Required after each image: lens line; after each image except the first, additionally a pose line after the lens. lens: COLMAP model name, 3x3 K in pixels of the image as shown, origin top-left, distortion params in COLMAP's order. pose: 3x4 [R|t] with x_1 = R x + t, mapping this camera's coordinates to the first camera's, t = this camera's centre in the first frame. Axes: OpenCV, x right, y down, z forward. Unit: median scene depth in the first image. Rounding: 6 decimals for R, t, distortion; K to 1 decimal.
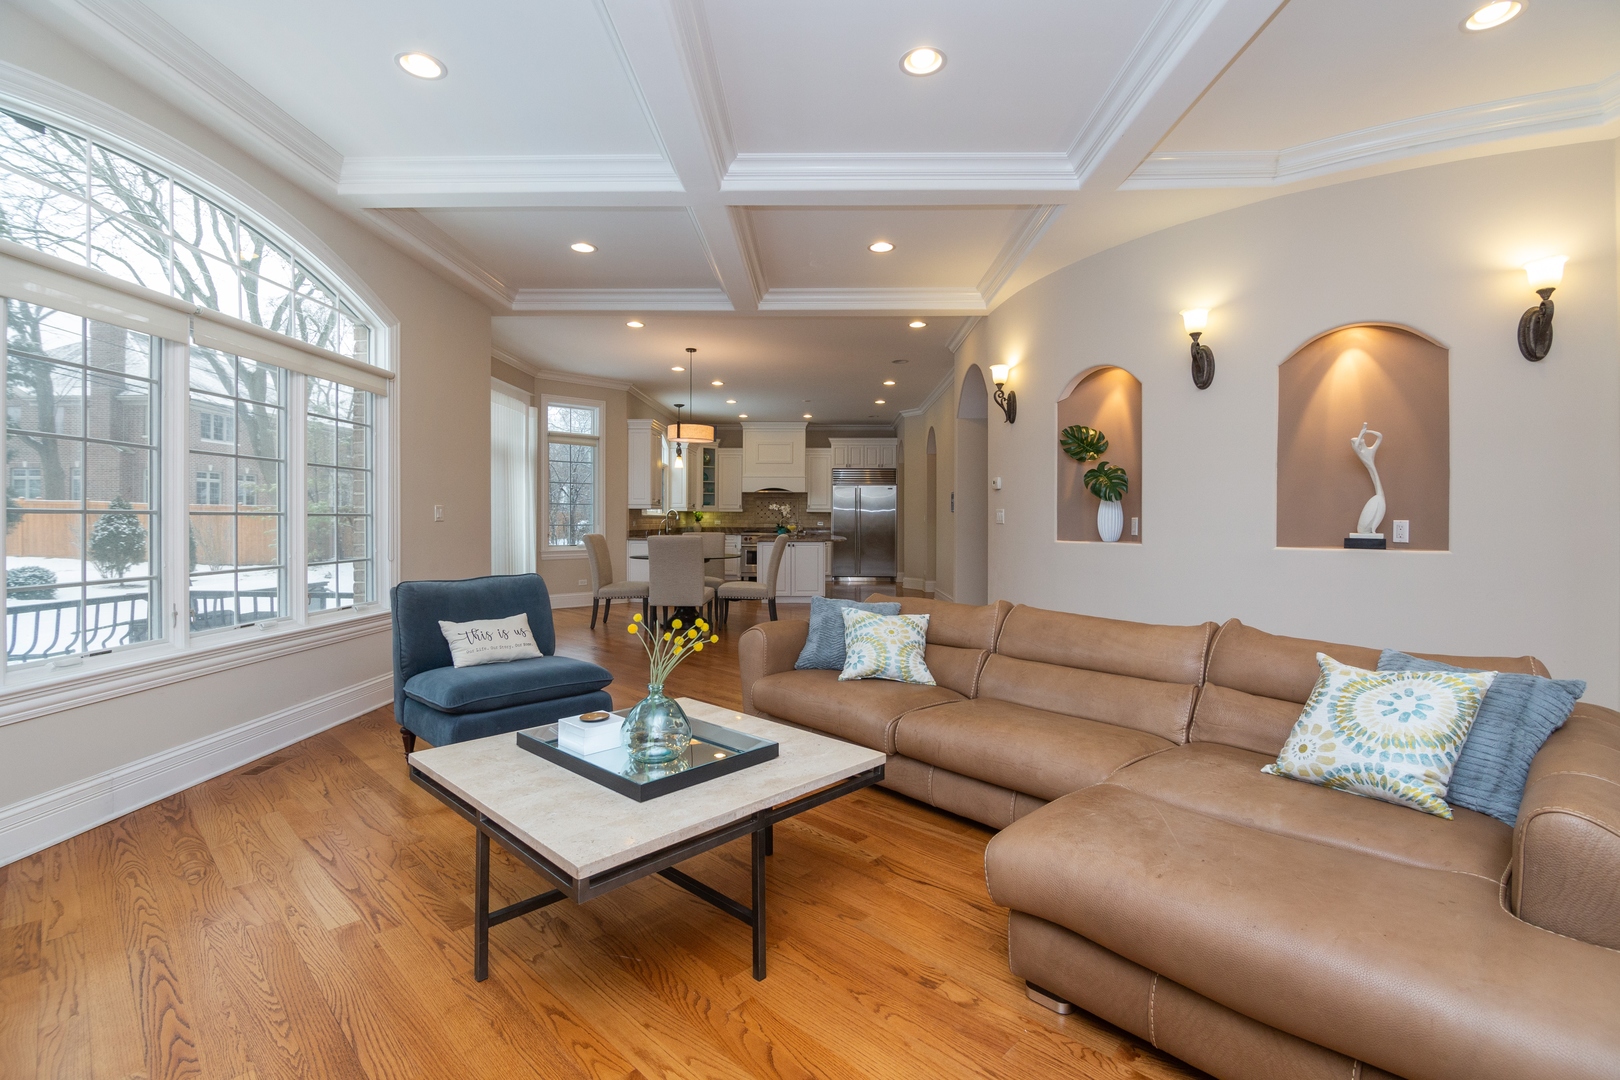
lens RADIAL K [[728.1, 0, 808.0], [0, 728.1, 518.0], [0, 0, 1]] dist [-0.012058, -0.000590]
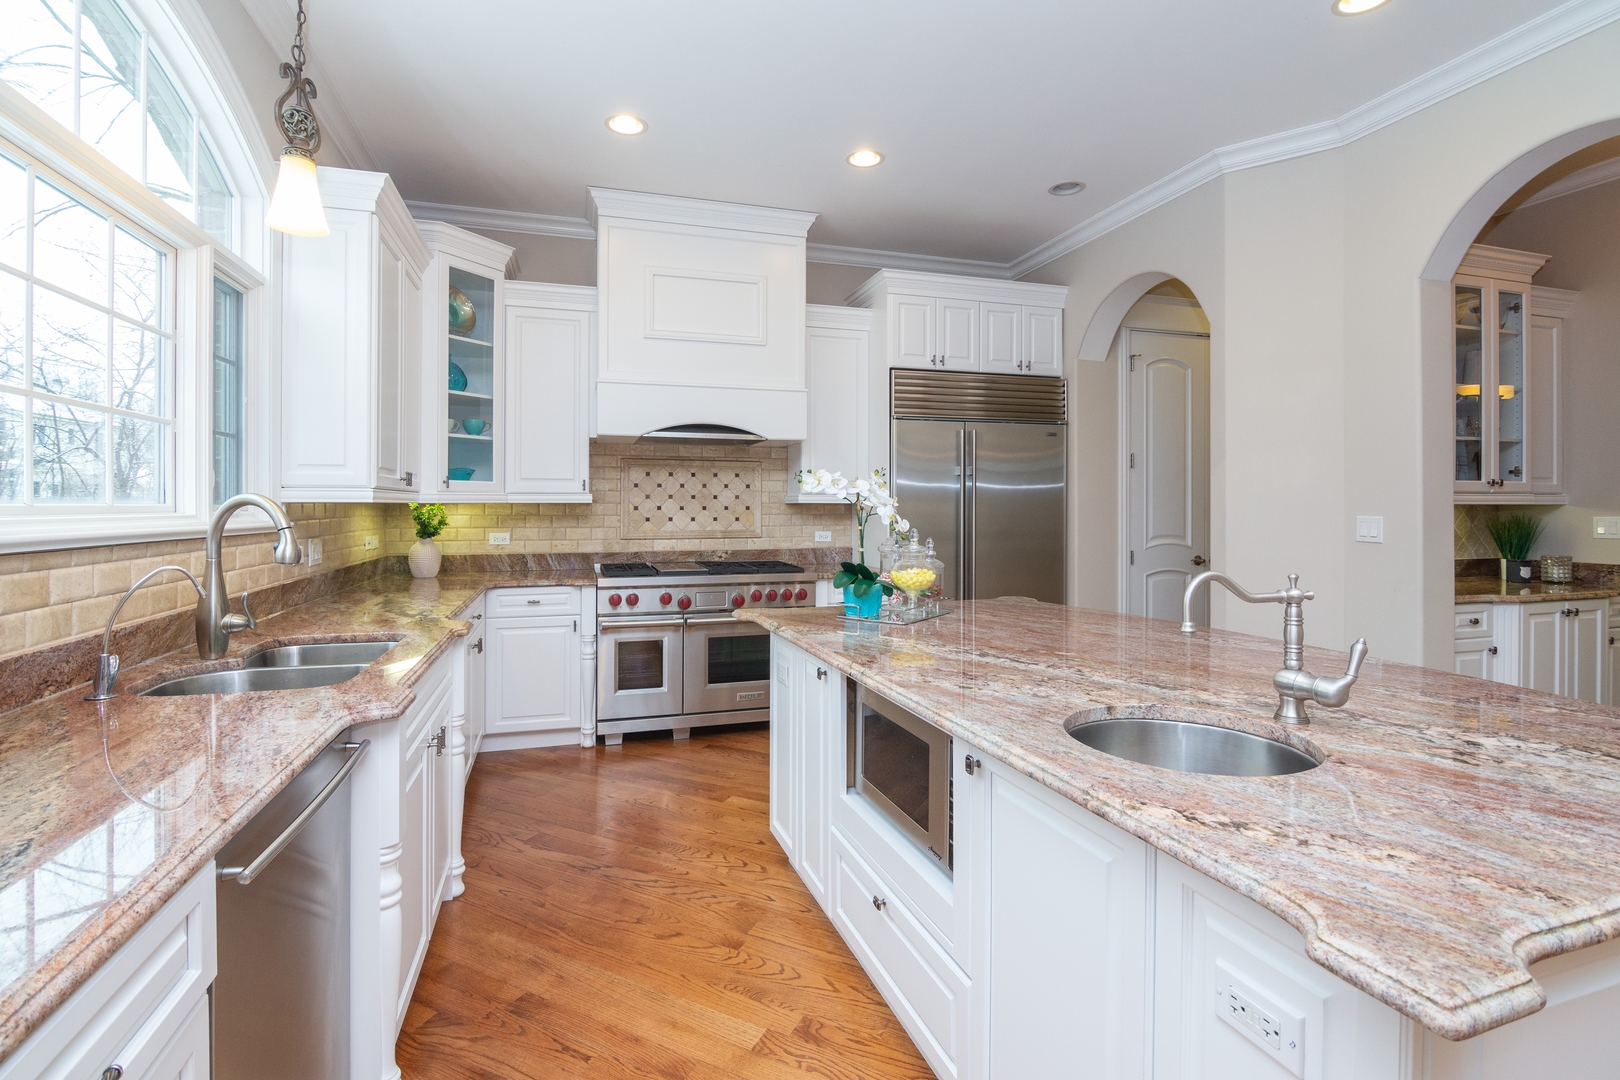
lens RADIAL K [[767.0, 0, 805.7], [0, 767.0, 502.3], [0, 0, 1]] dist [0.000666, 0.000063]
pose [[0.948250, -0.000892, 0.317525, -0.114281], [0.000268, 0.999998, 0.002010, -0.009761], [-0.317526, -0.001821, 0.948248, 0.724020]]
